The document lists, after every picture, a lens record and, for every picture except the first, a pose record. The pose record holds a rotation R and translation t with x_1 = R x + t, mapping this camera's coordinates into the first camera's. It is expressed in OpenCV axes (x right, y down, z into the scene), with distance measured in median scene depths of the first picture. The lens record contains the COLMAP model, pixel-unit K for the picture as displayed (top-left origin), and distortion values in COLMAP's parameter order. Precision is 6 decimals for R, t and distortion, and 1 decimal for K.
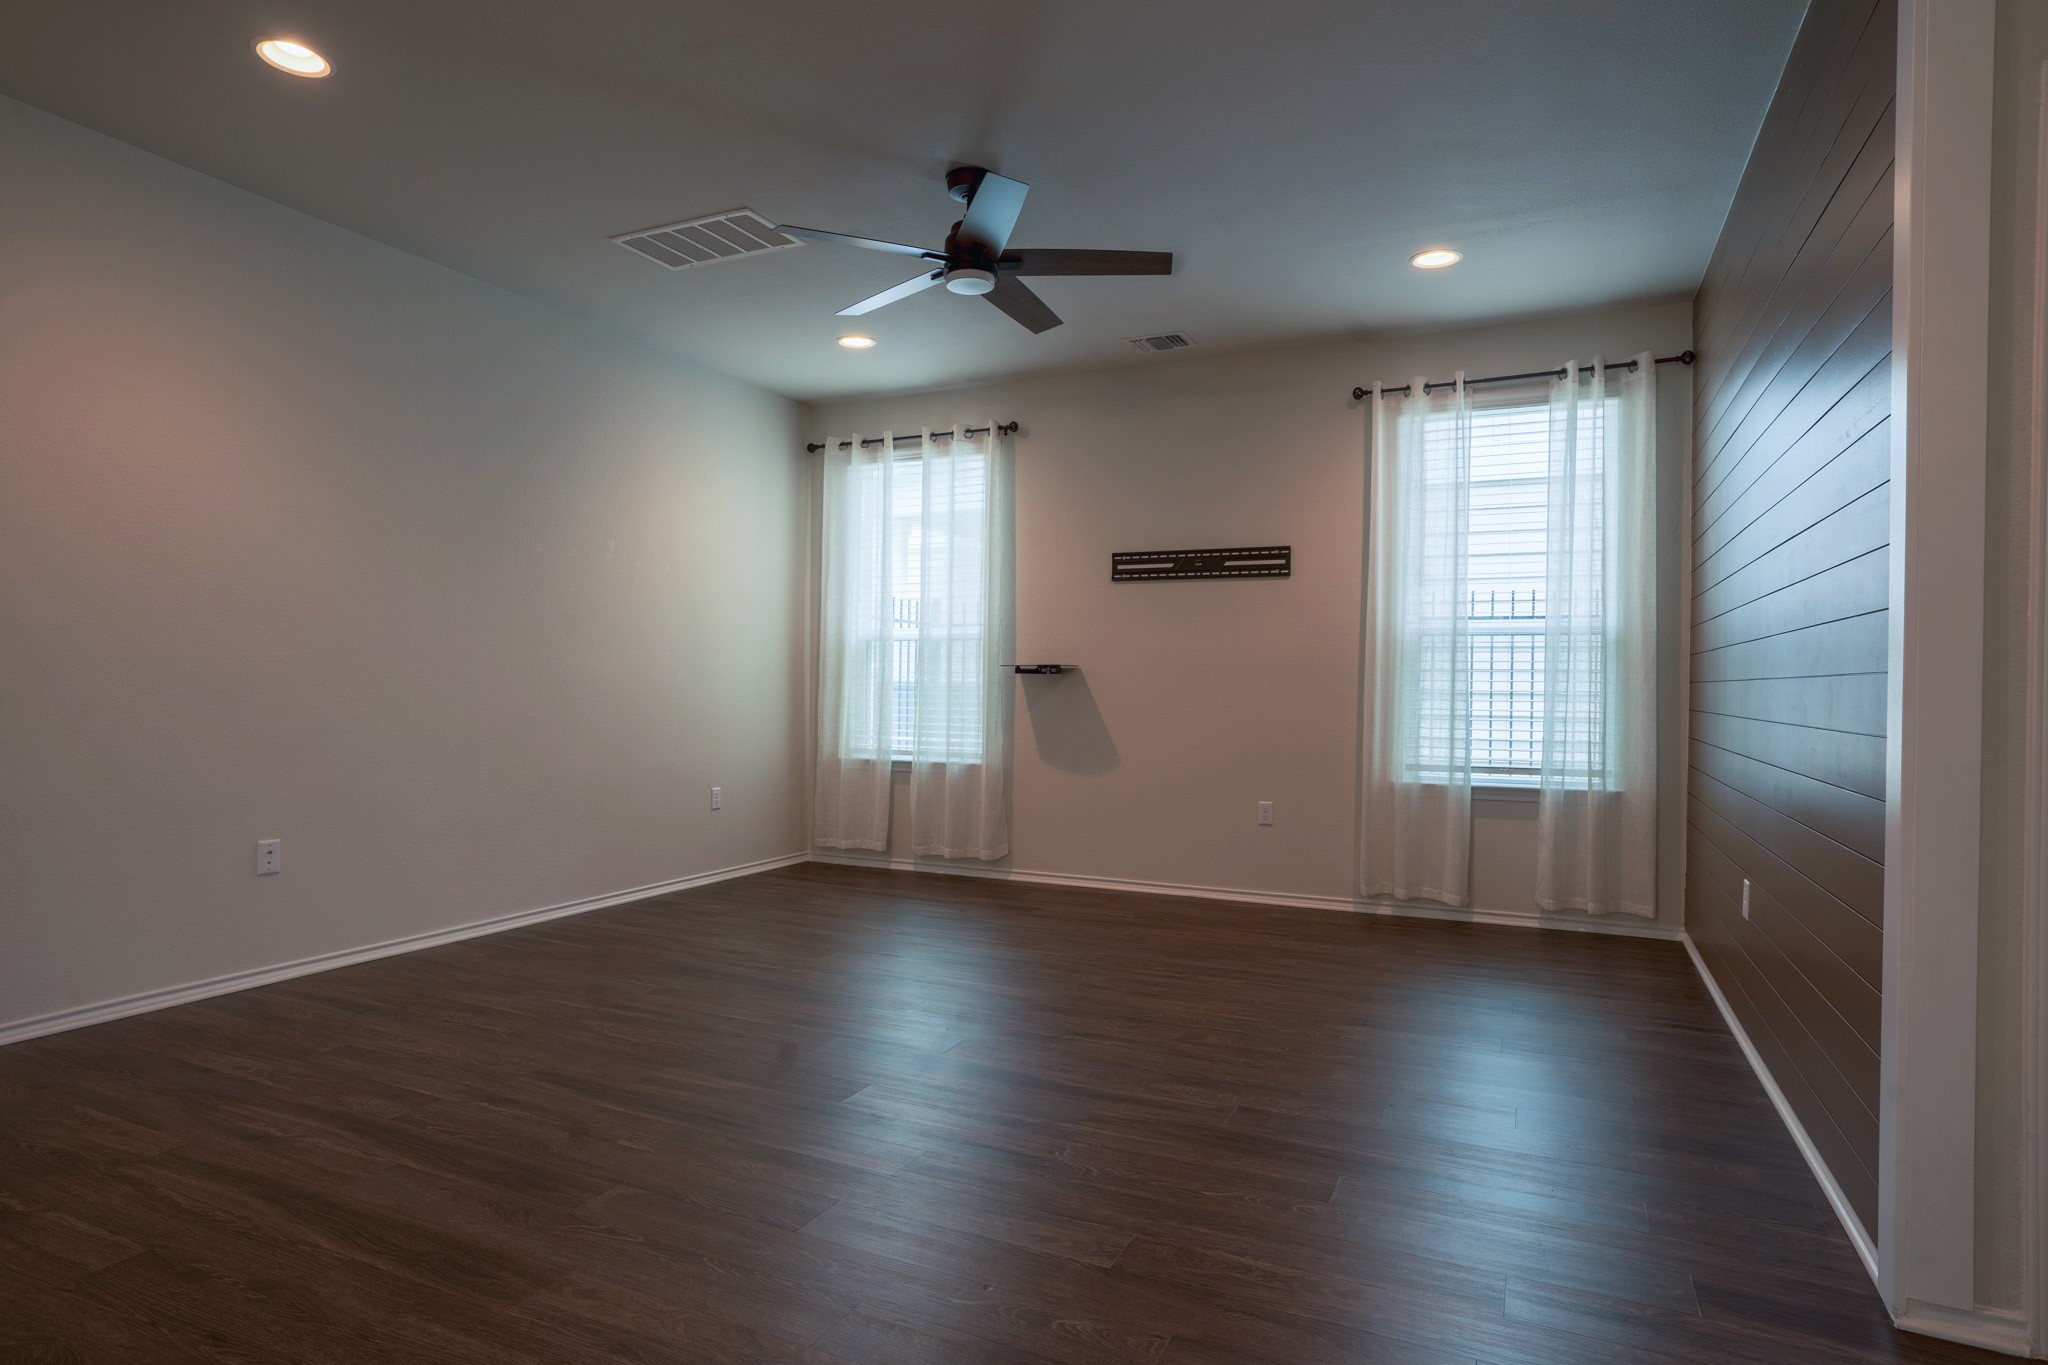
lens RADIAL K [[1092.4, 0, 1025.3], [0, 1092.4, 687.6], [0, 0, 1]] dist [0.000754, 0.000129]
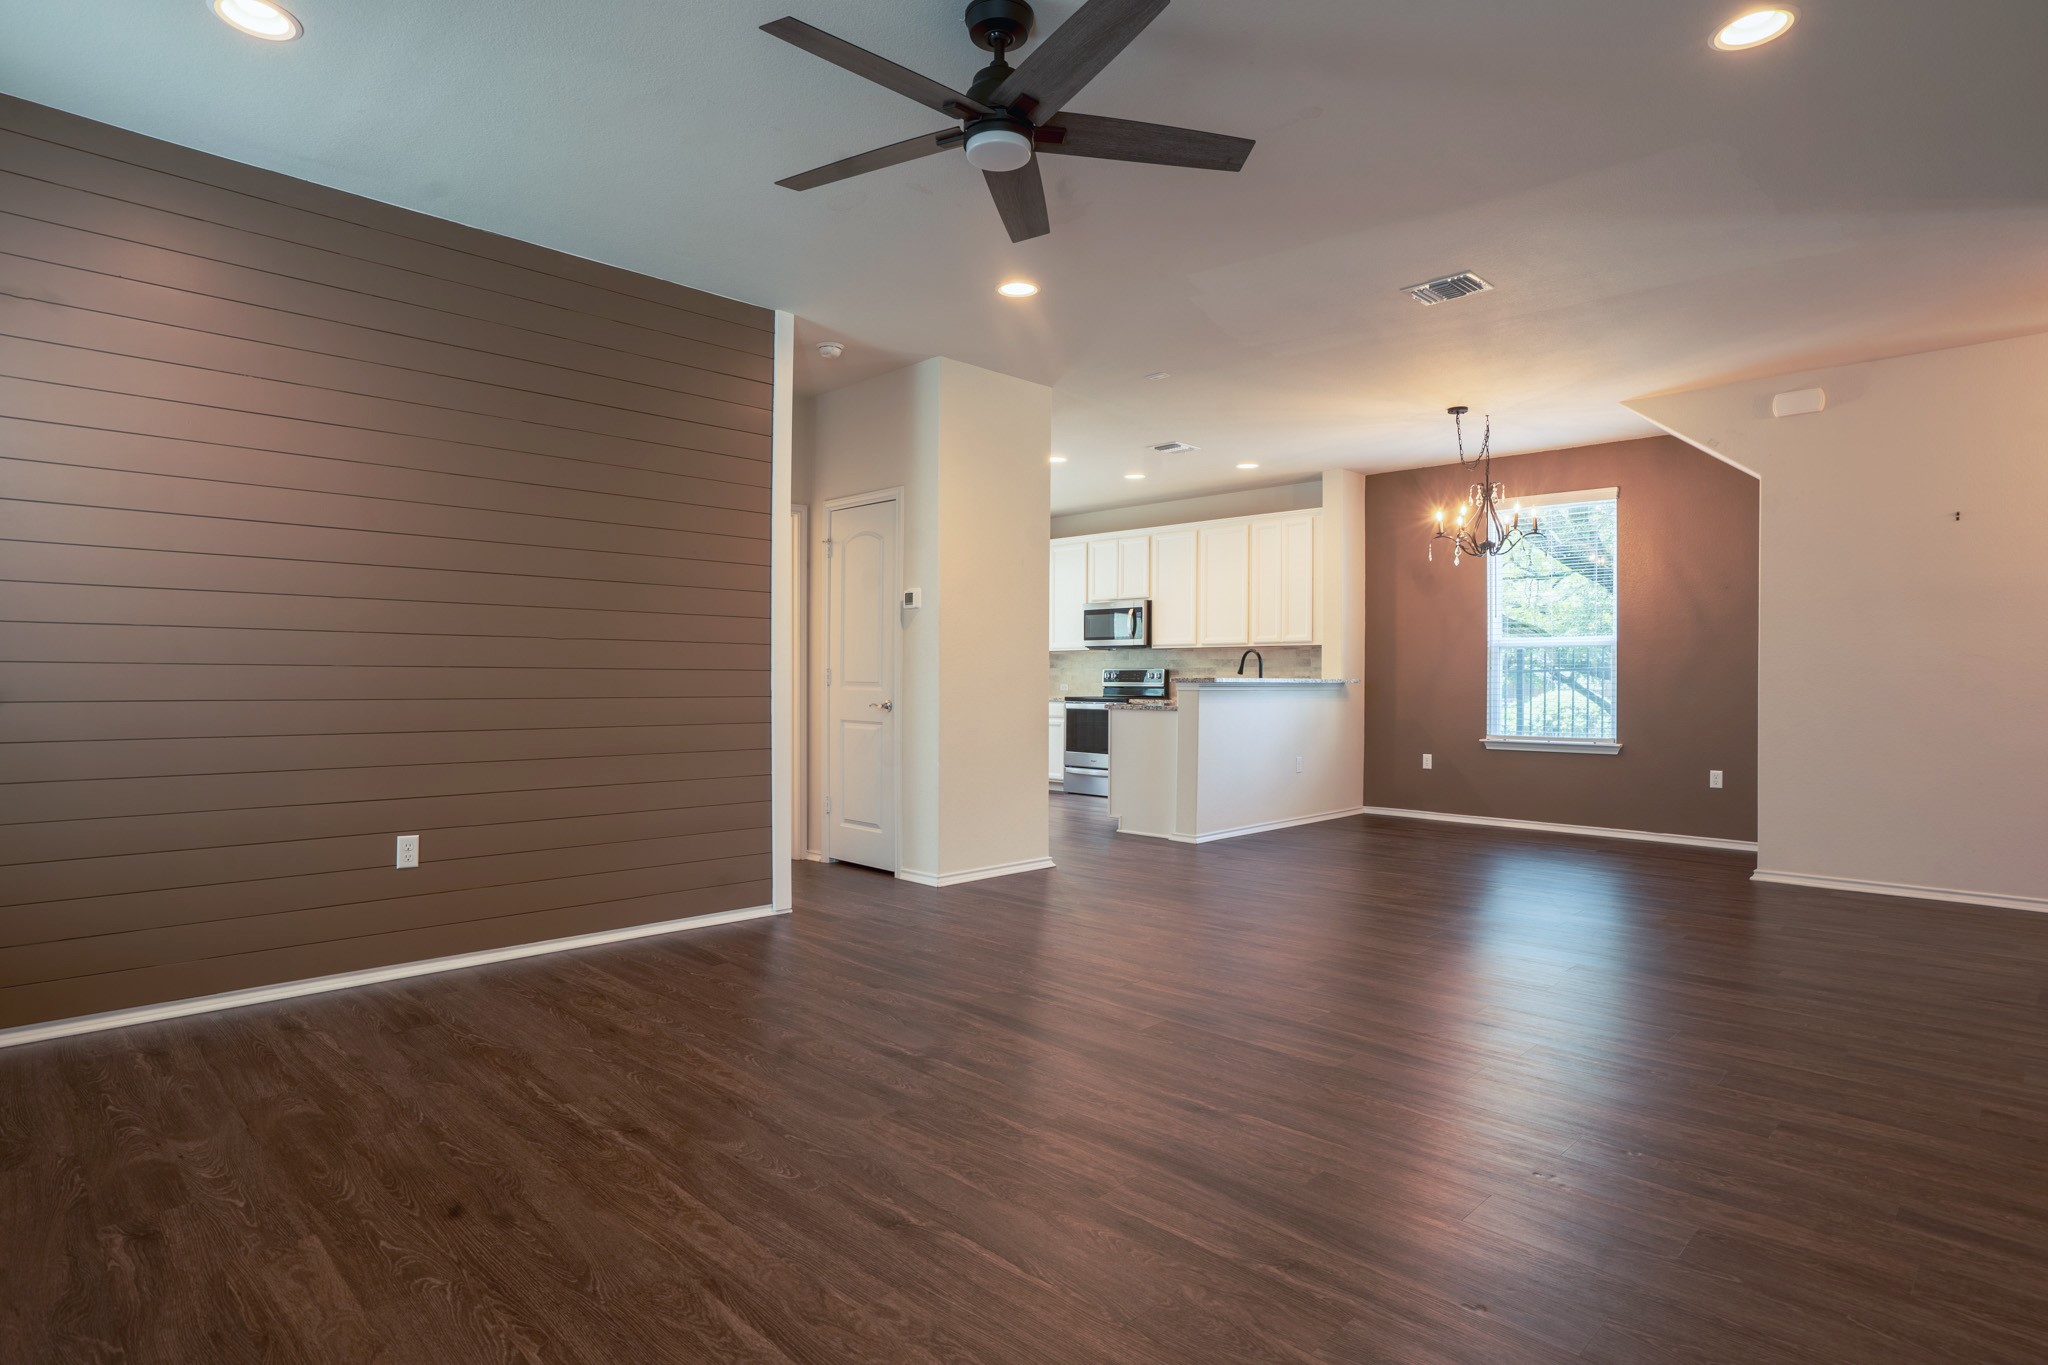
lens RADIAL K [[1075.4, 0, 1020.1], [0, 1075.4, 681.7], [0, 0, 1]] dist [0.000124, 0.000058]
pose [[-0.942006, -0.015426, 0.335240, -0.299384], [-0.015439, 0.999877, 0.002628, -0.001673], [-0.335240, -0.002700, -0.942129, 1.591009]]
